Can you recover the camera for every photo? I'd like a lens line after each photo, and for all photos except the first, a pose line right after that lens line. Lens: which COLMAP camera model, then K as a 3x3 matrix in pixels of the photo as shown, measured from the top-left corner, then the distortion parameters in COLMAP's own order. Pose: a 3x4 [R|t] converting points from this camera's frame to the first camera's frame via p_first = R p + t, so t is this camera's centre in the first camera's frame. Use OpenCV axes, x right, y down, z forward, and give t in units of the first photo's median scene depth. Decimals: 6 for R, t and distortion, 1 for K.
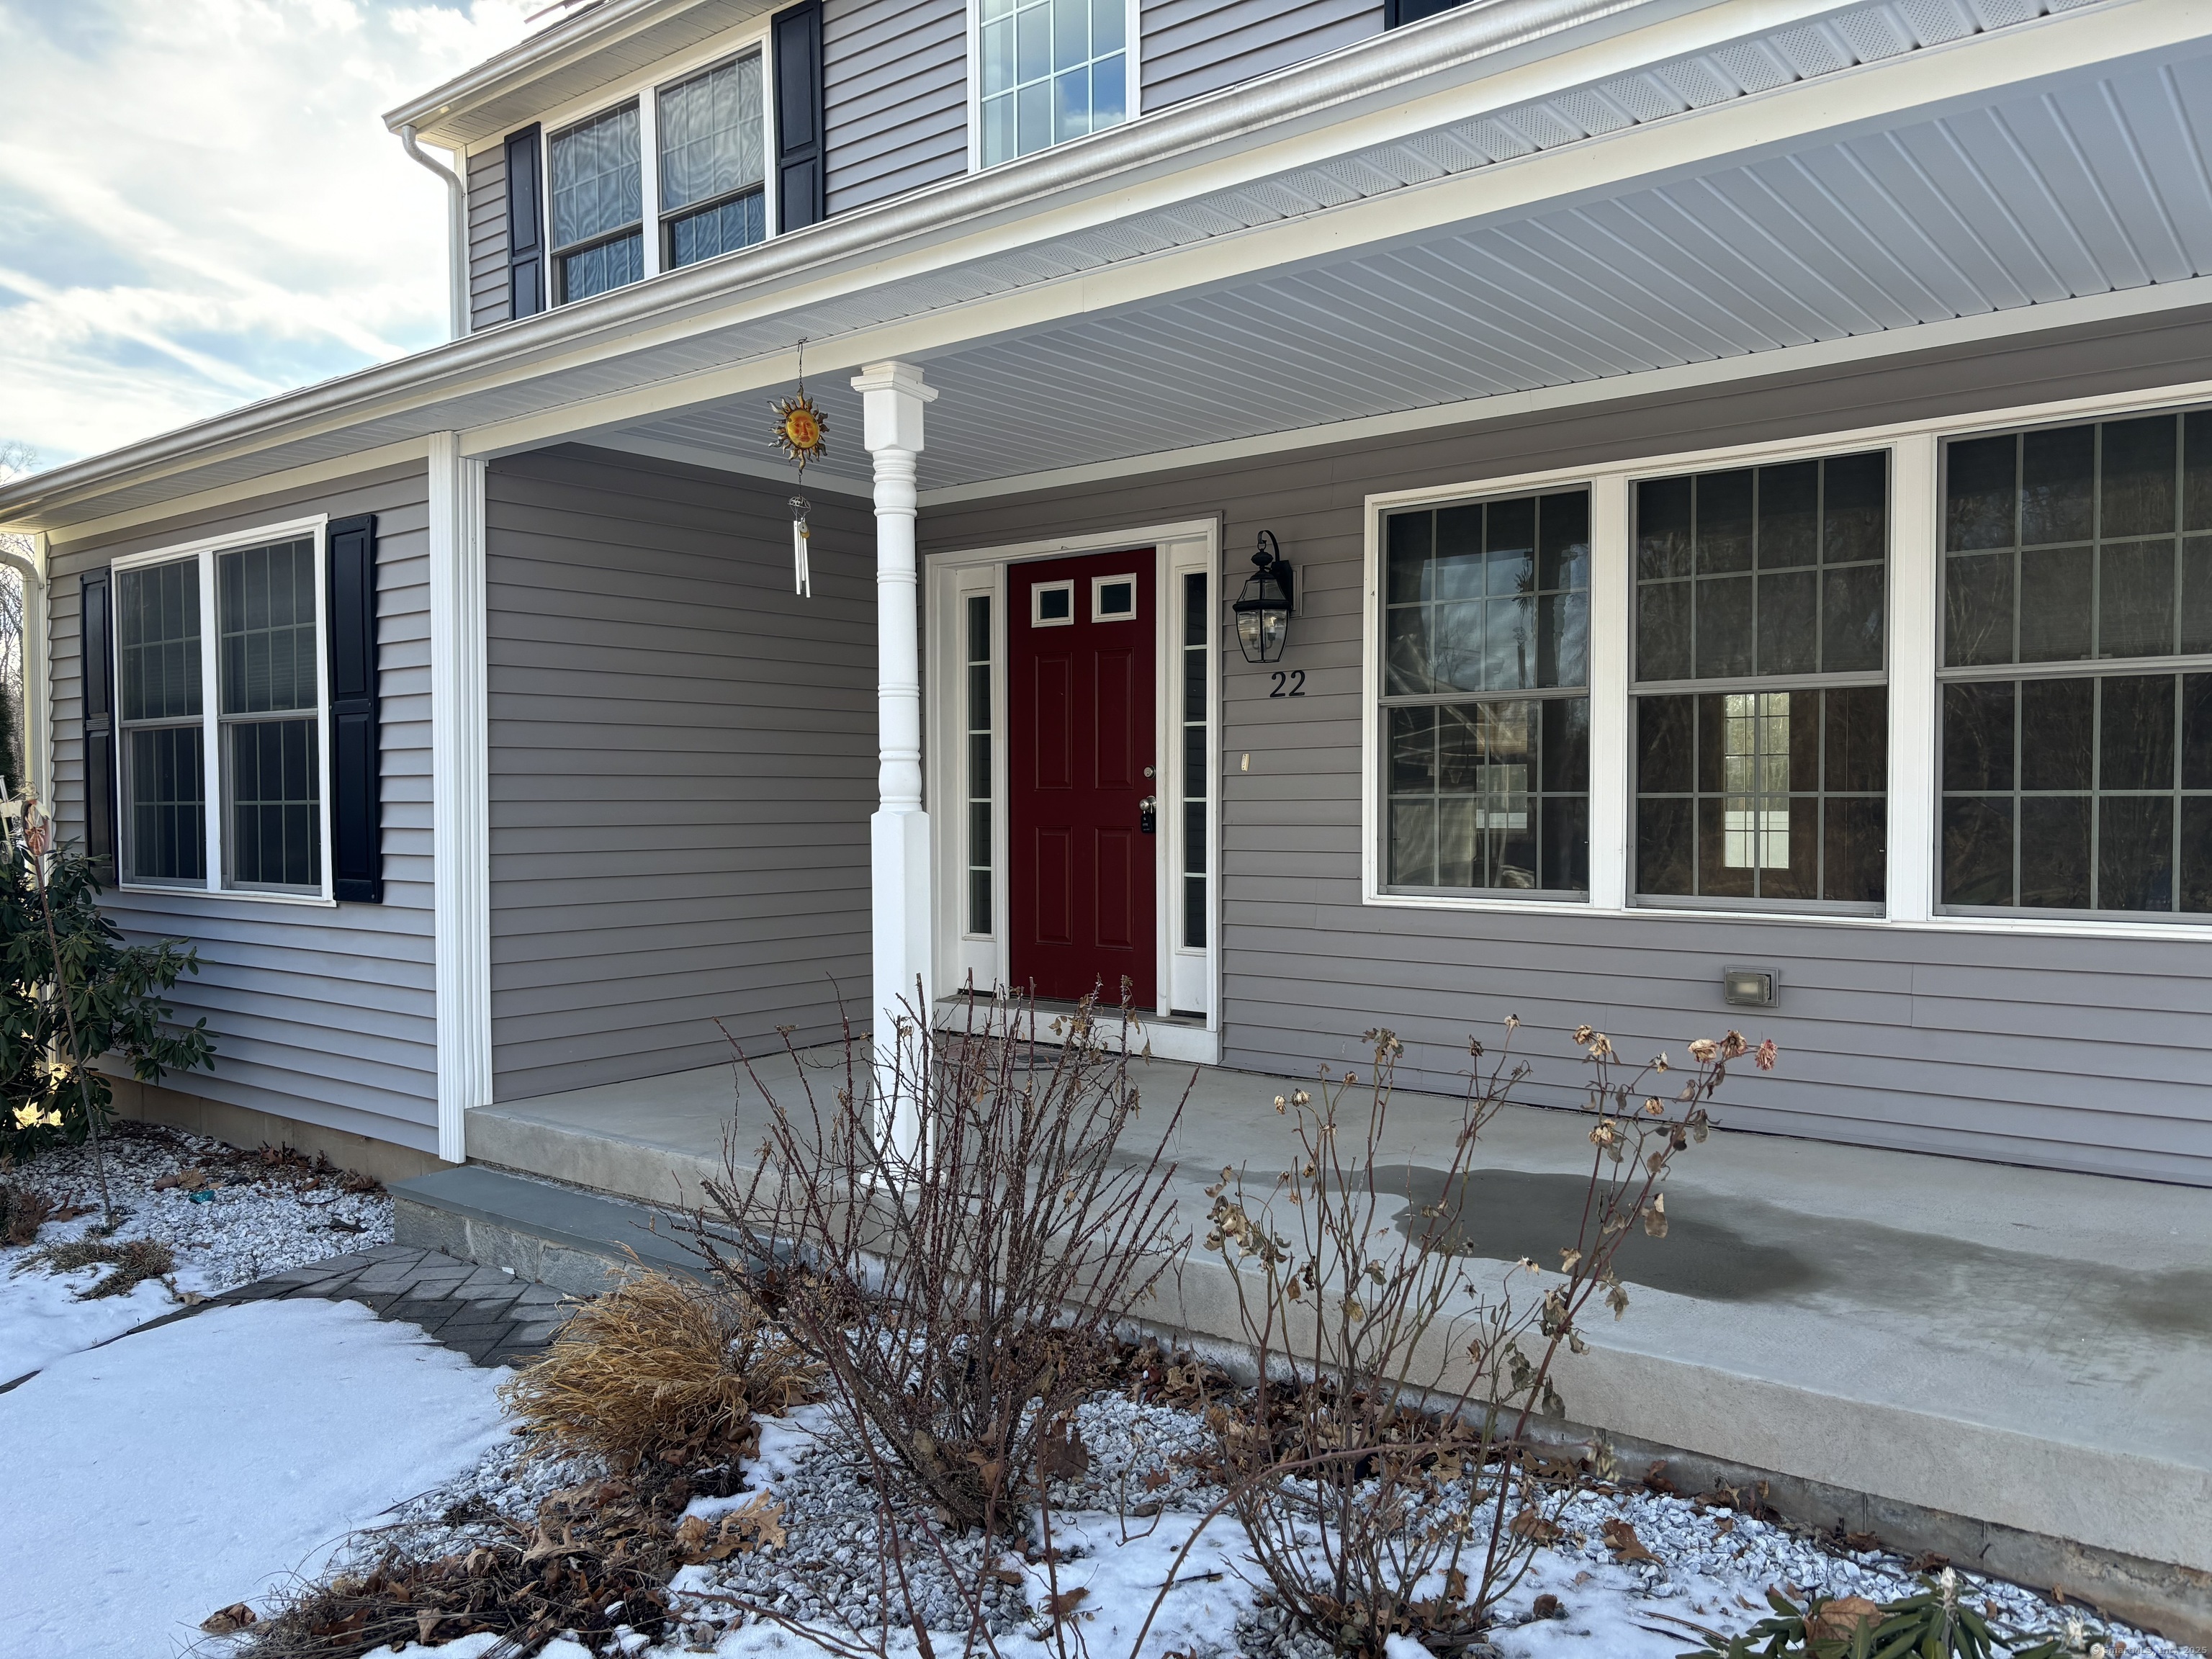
lens RADIAL K [[1681.8, 0, 1102.3], [0, 1681.8, 820.4], [0, 0, 1]] dist [0.053037, -0.051803]
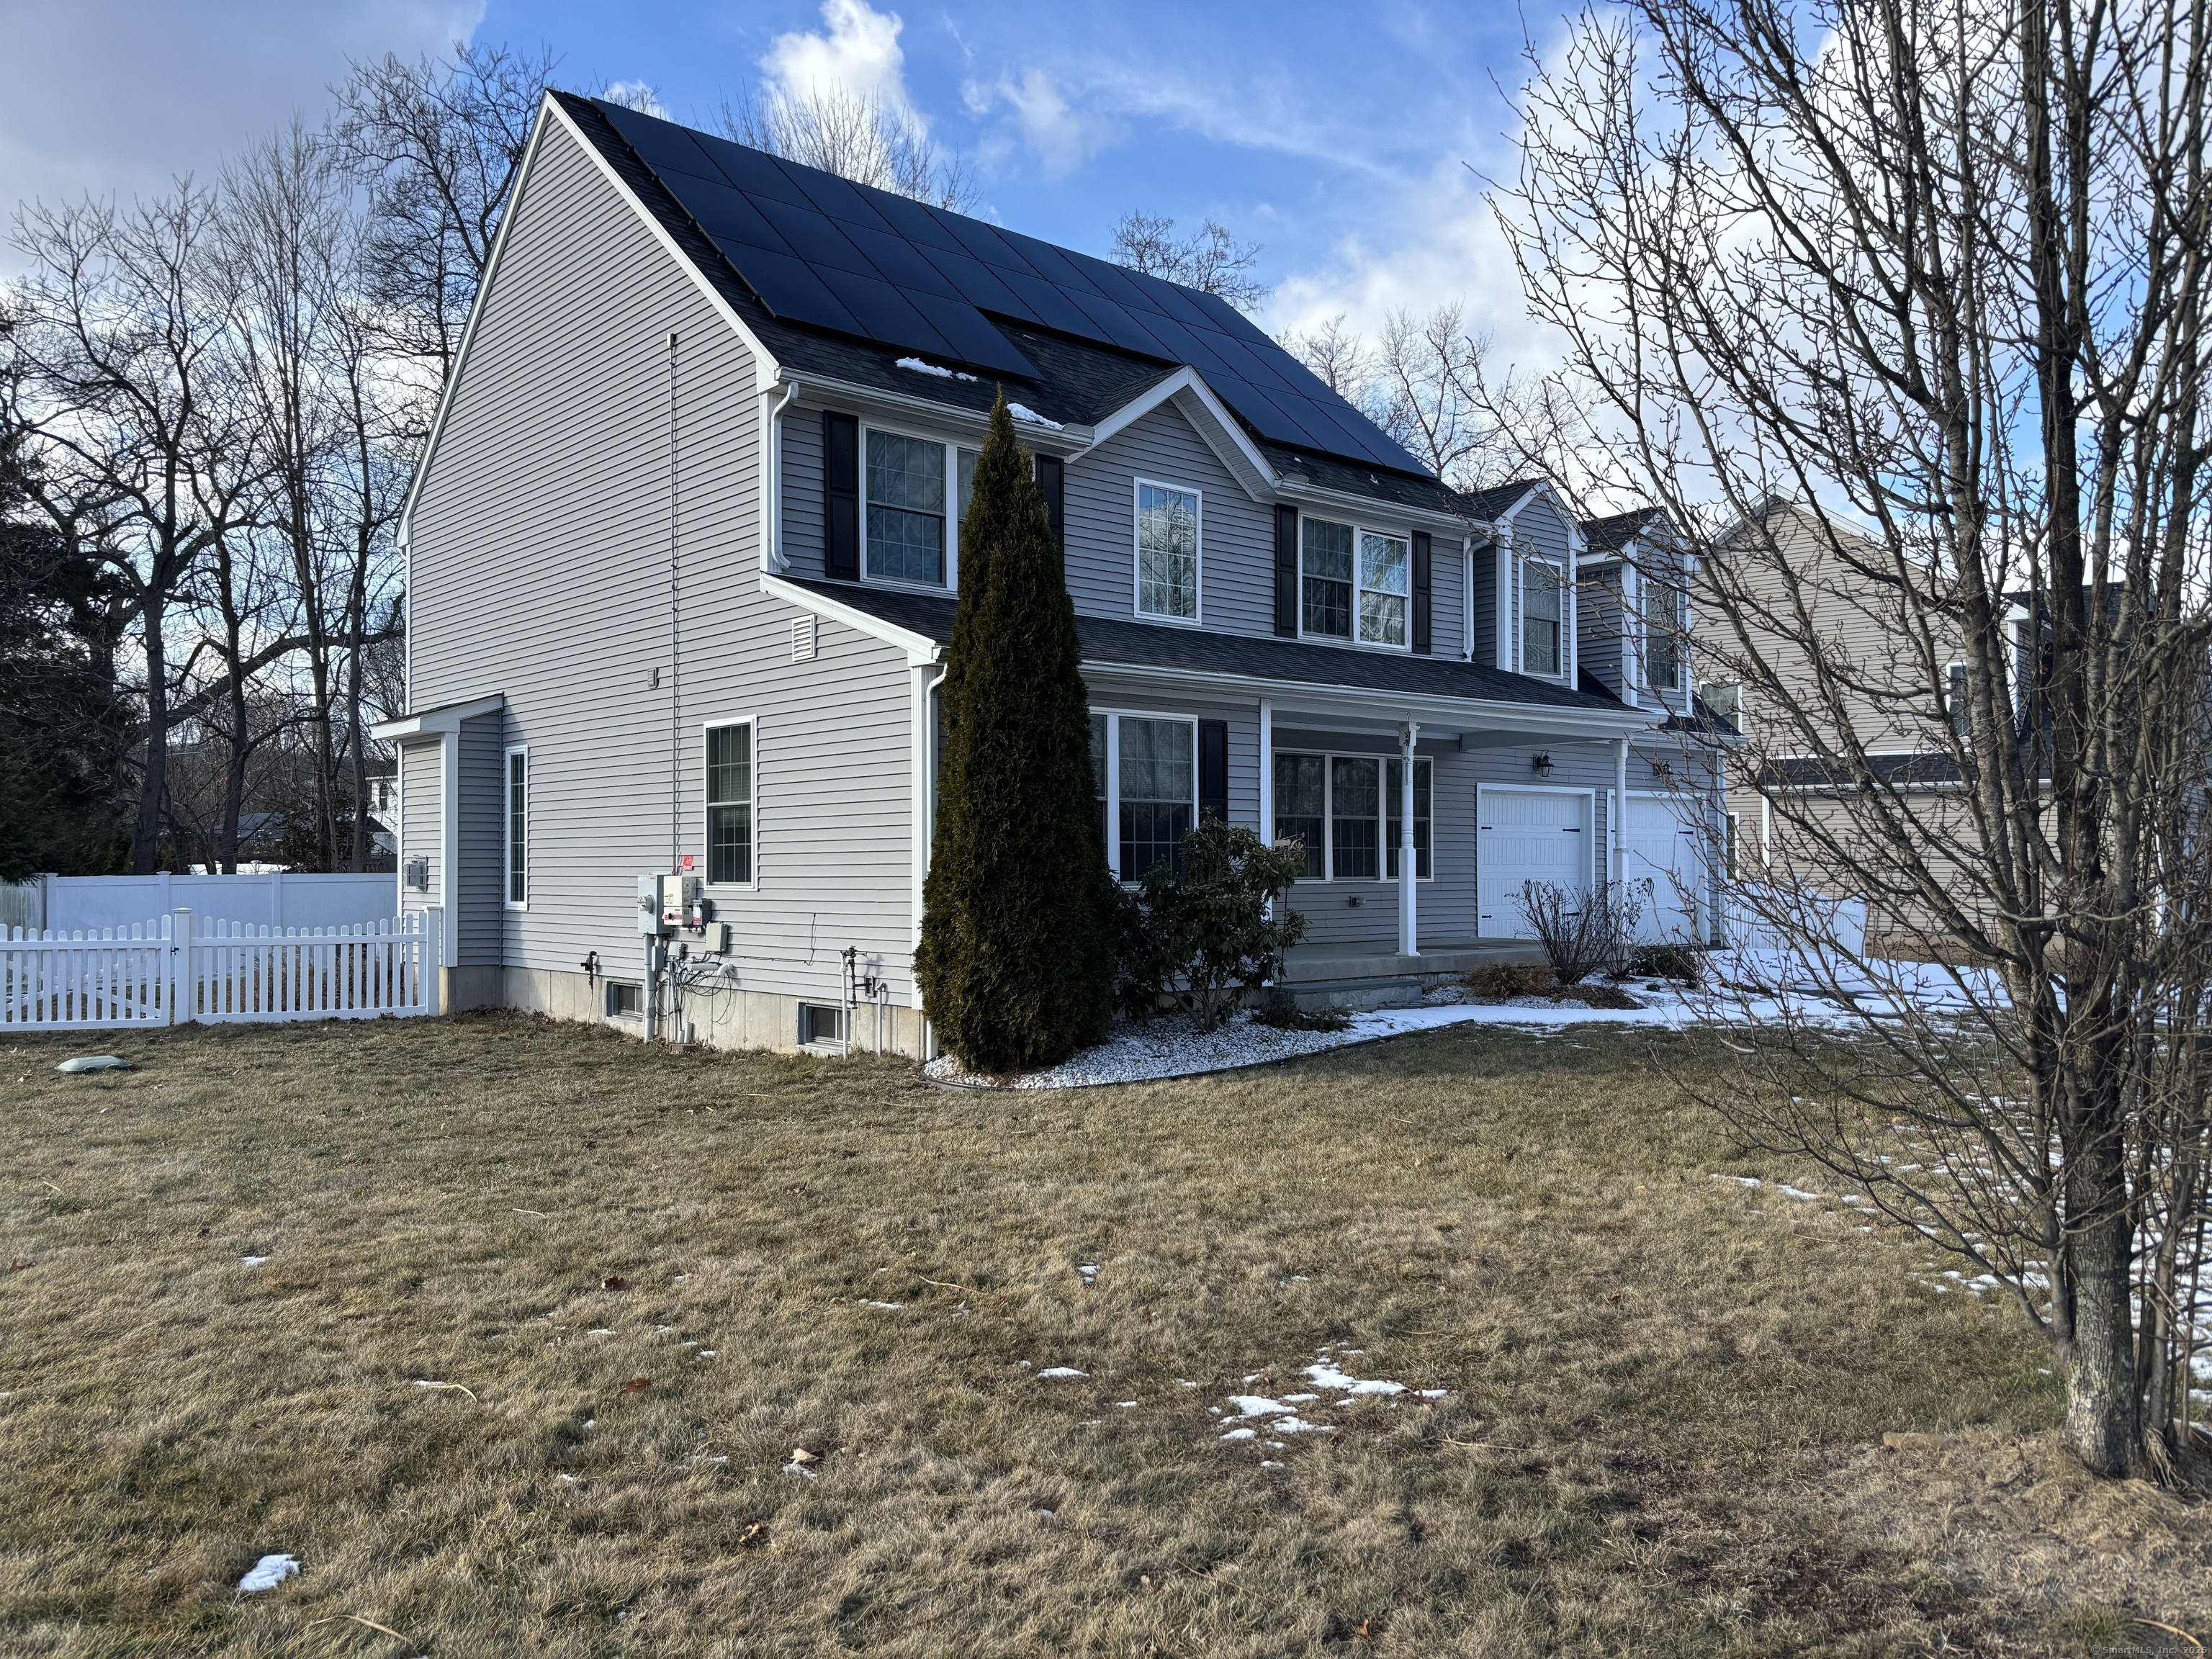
lens RADIAL K [[1681.8, 0, 1102.3], [0, 1681.8, 820.4], [0, 0, 1]] dist [0.053037, -0.051803]
pose [[0.176008, 0.026887, 0.984021, -2.700721], [0.011333, 0.999505, -0.029337, 0.022310], [-0.984324, 0.016315, 0.175616, 0.748751]]
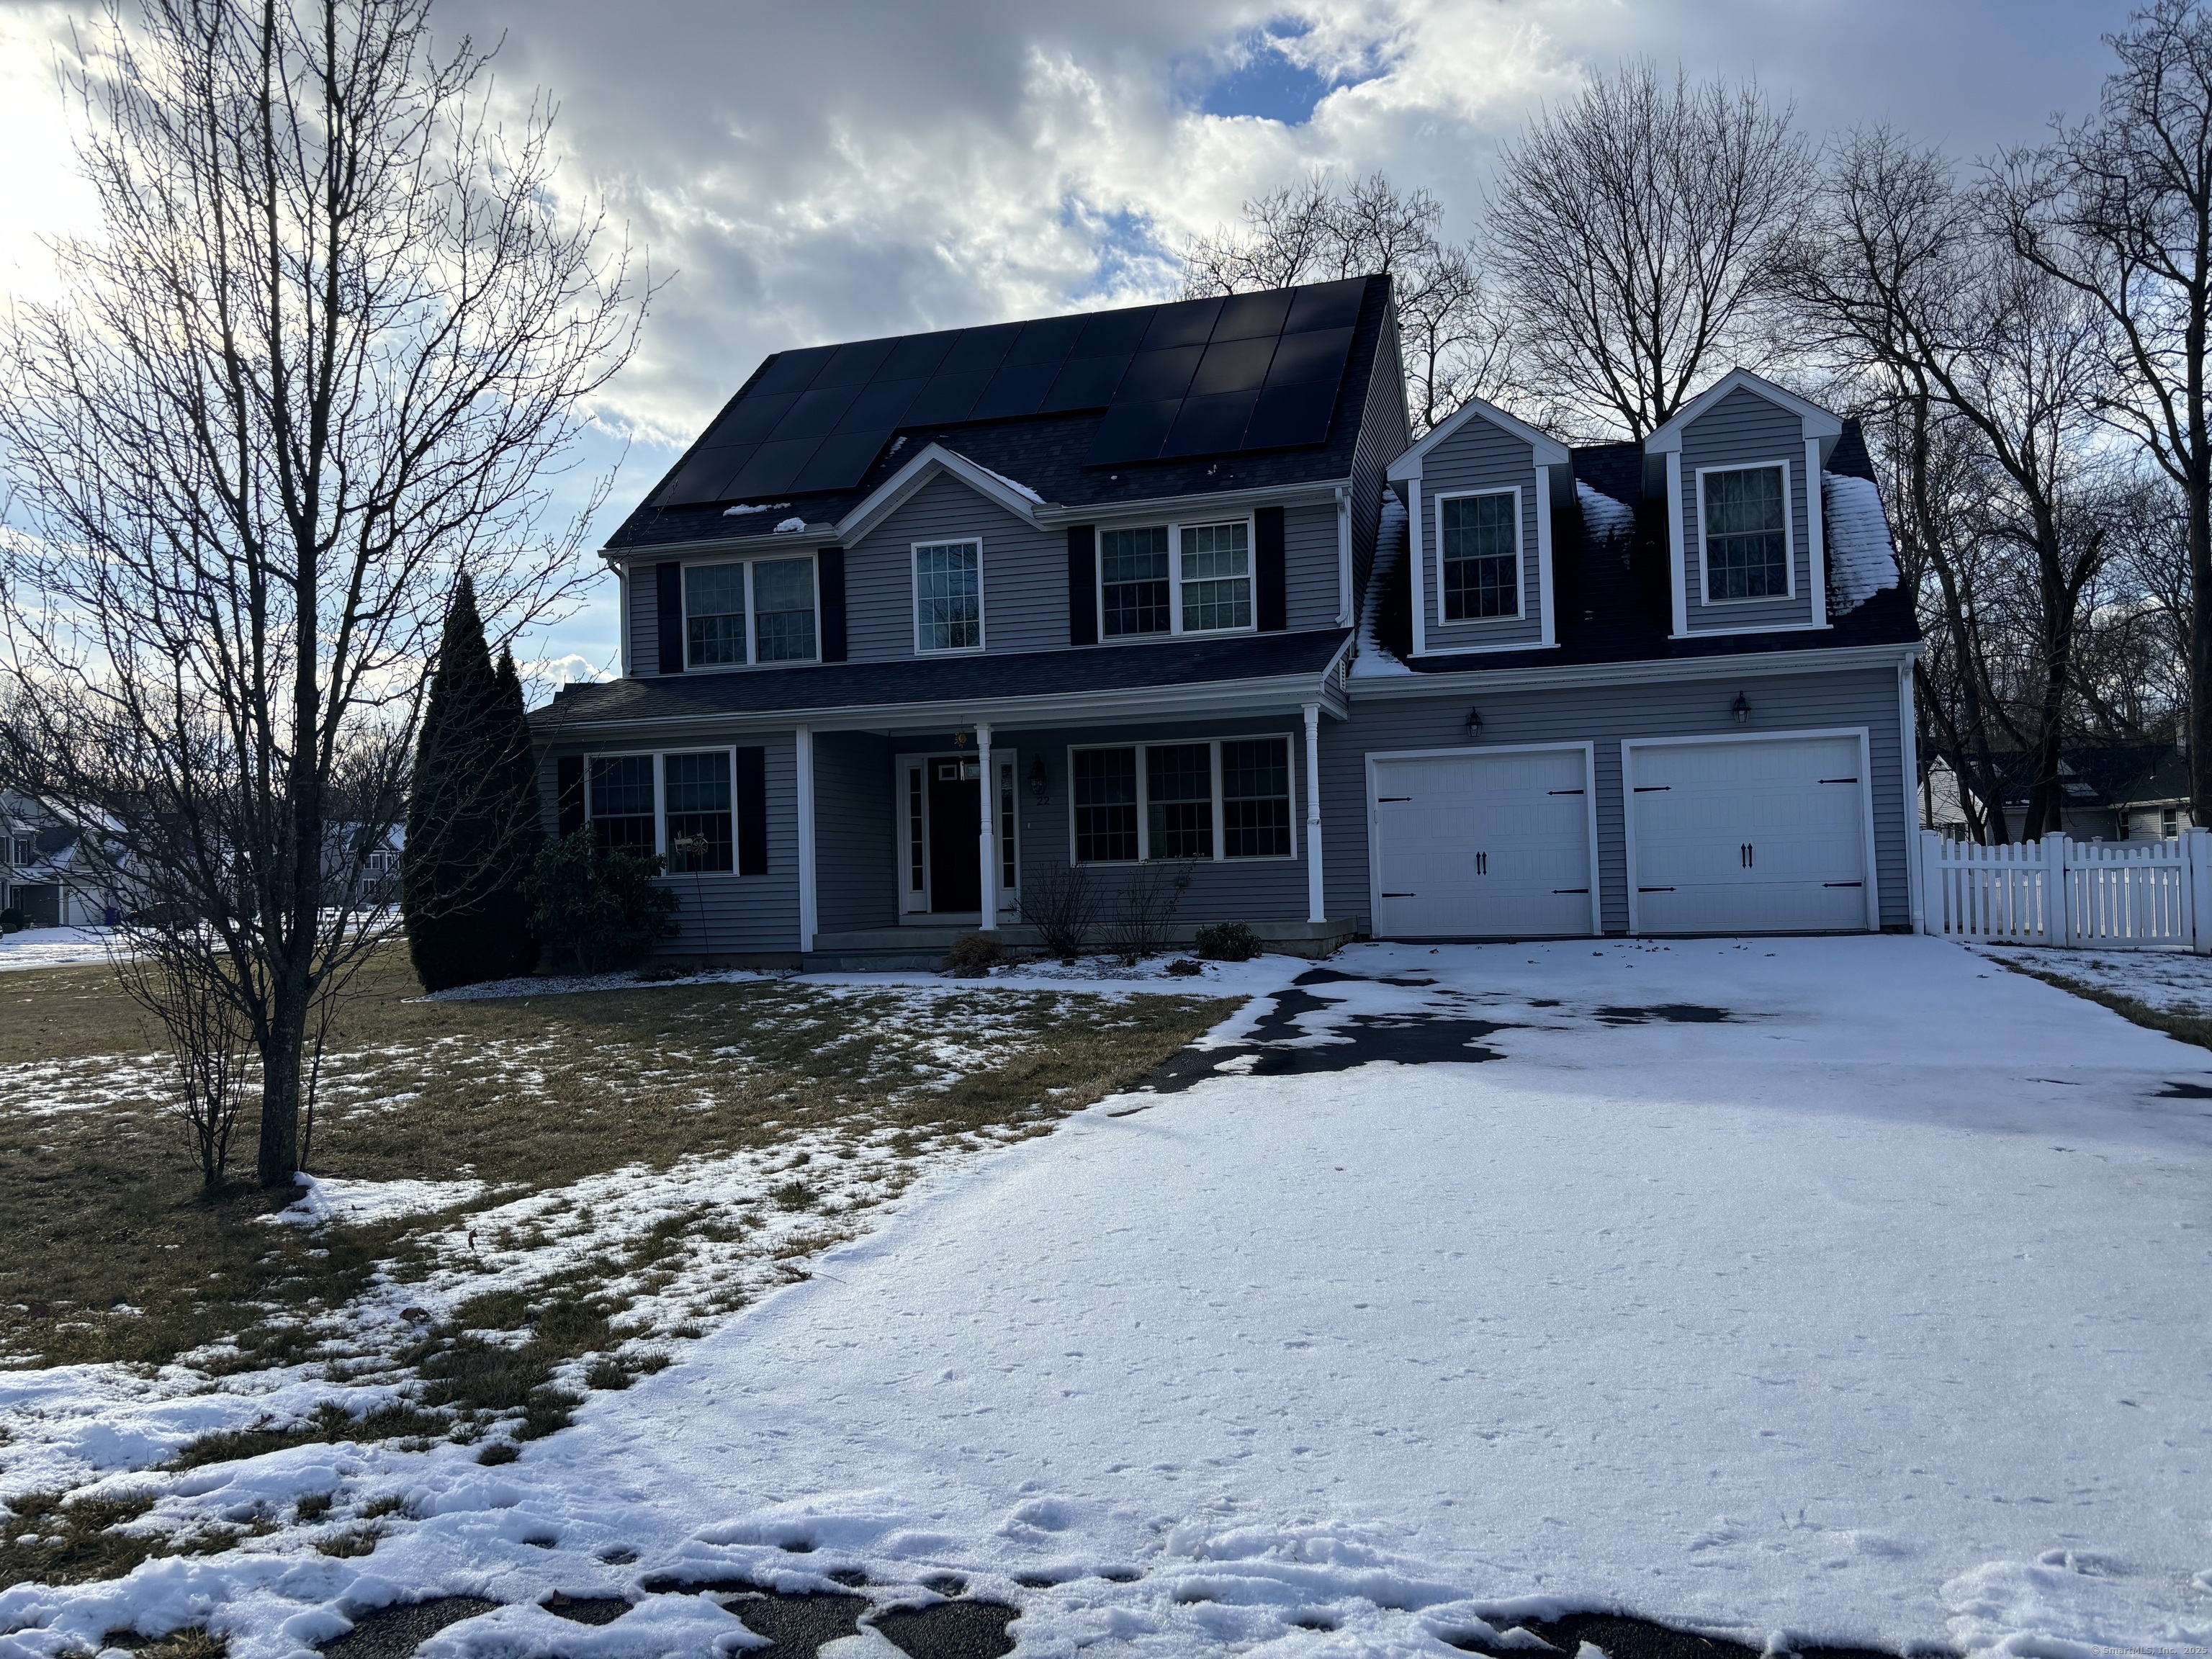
lens RADIAL K [[1681.8, 0, 1102.3], [0, 1681.8, 820.4], [0, 0, 1]] dist [0.053037, -0.051803]
pose [[0.923368, -0.008748, 0.383815, -1.016508], [0.030860, 0.998197, -0.051489, 0.126562], [-0.382673, 0.059388, 0.921973, -2.000130]]
